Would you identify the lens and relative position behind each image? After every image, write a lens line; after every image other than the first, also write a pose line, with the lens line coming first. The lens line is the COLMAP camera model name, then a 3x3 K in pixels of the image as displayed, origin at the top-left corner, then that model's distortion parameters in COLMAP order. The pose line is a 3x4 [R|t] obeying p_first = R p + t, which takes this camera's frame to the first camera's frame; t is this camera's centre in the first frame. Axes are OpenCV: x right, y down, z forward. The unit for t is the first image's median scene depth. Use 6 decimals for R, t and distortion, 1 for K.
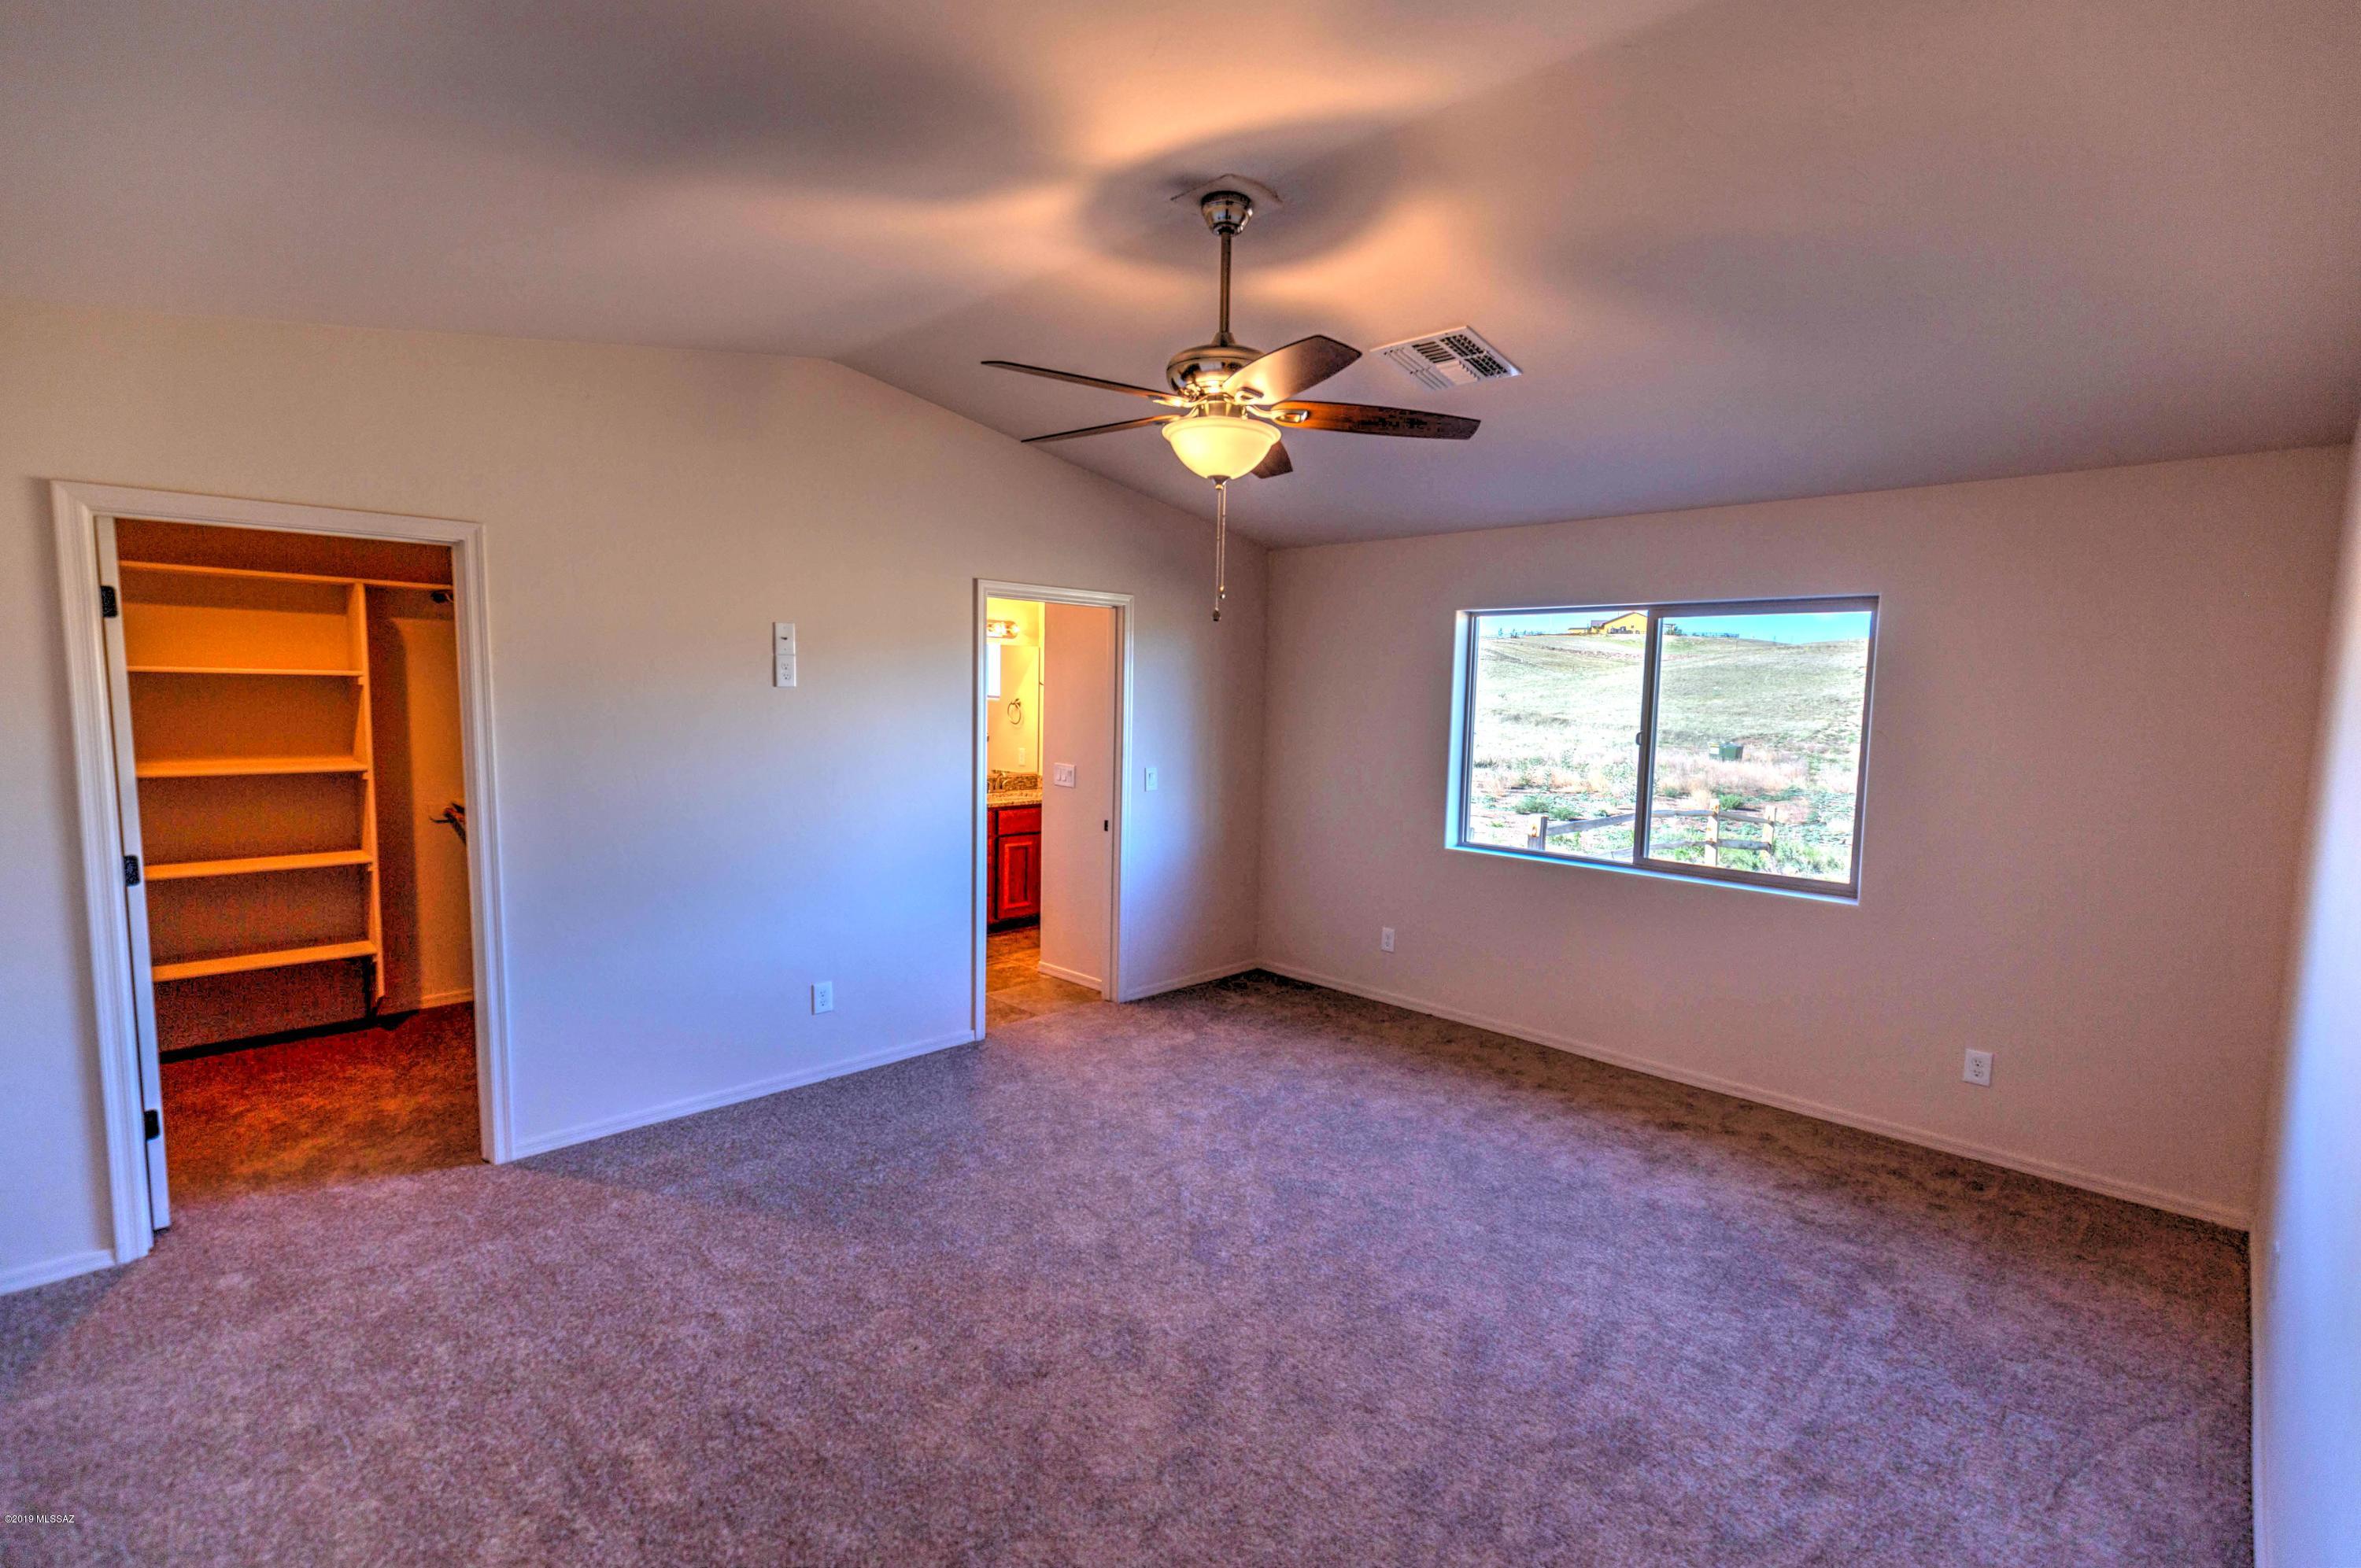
lens RADIAL K [[1050.6, 0, 1192.2], [0, 1050.6, 779.3], [0, 0, 1]] dist [-0.000106, -0.001129]
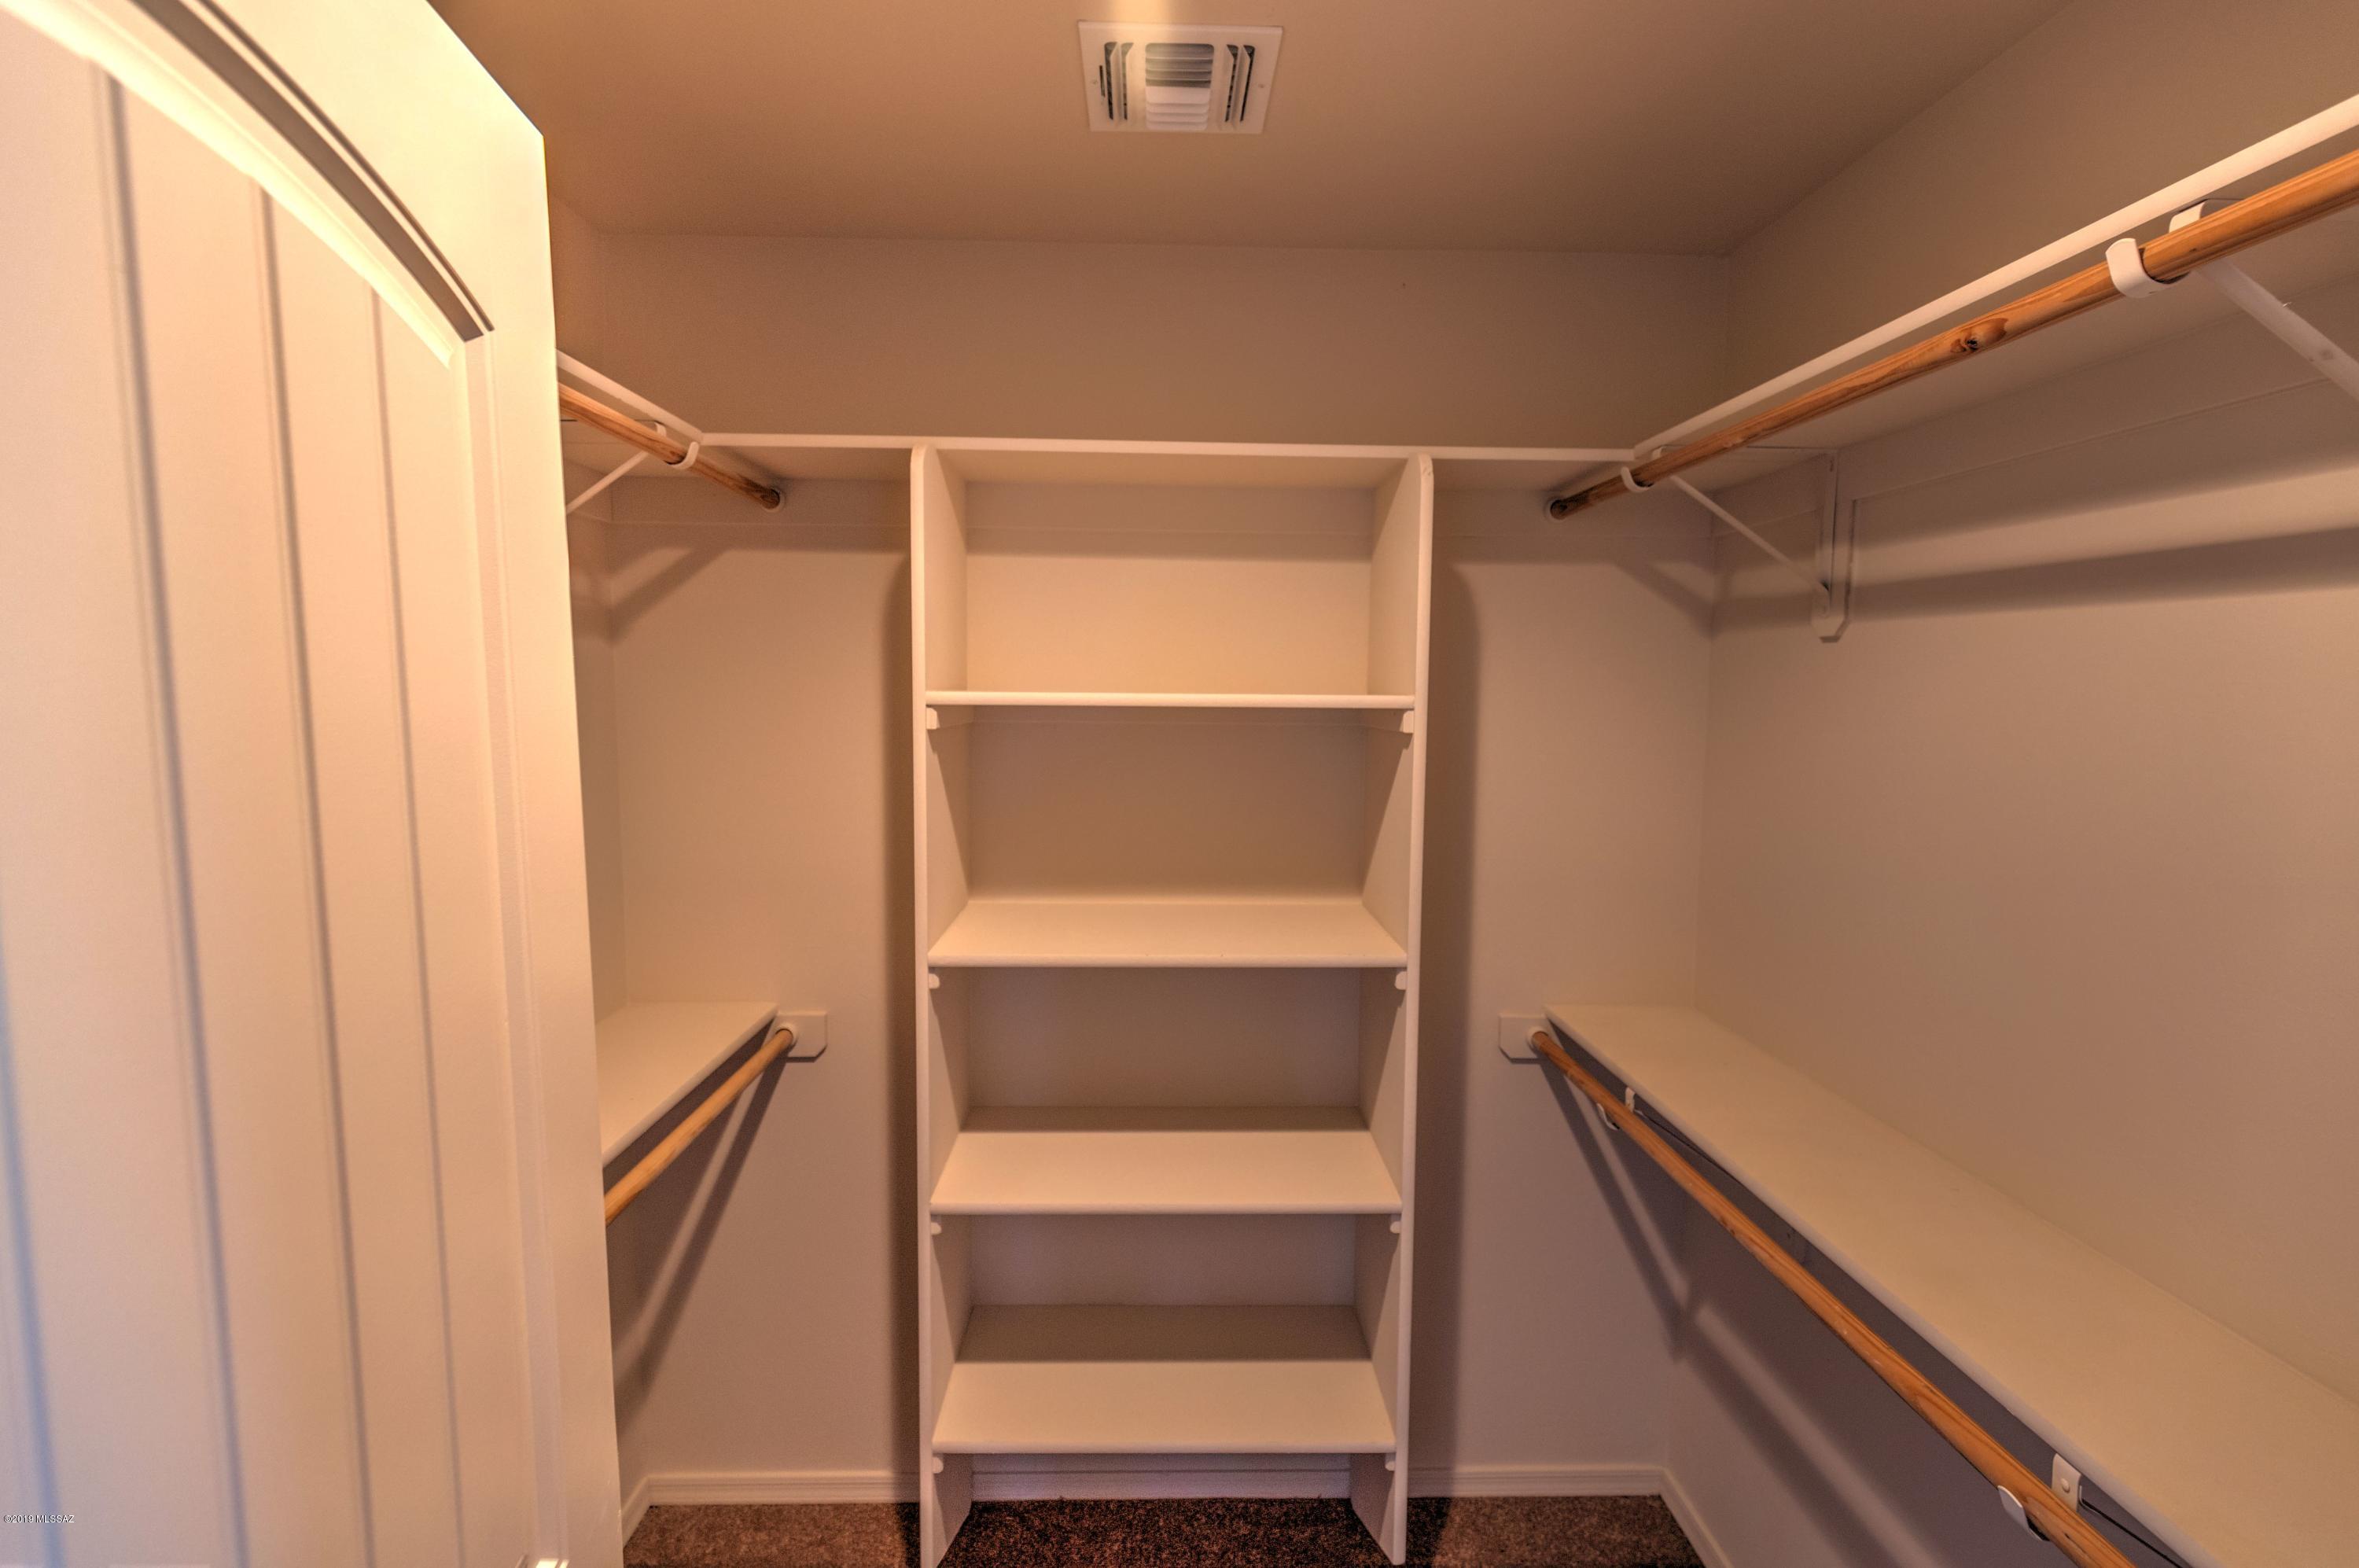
lens RADIAL K [[1049.8, 0, 1191.1], [0, 1049.8, 779.3], [0, 0, 1]] dist [-0.000106, -0.001129]
pose [[0.725590, 0.050231, -0.686291, -0.576209], [-0.050821, 0.998520, 0.019352, -0.074593], [0.686248, 0.020836, 0.727070, 0.662954]]
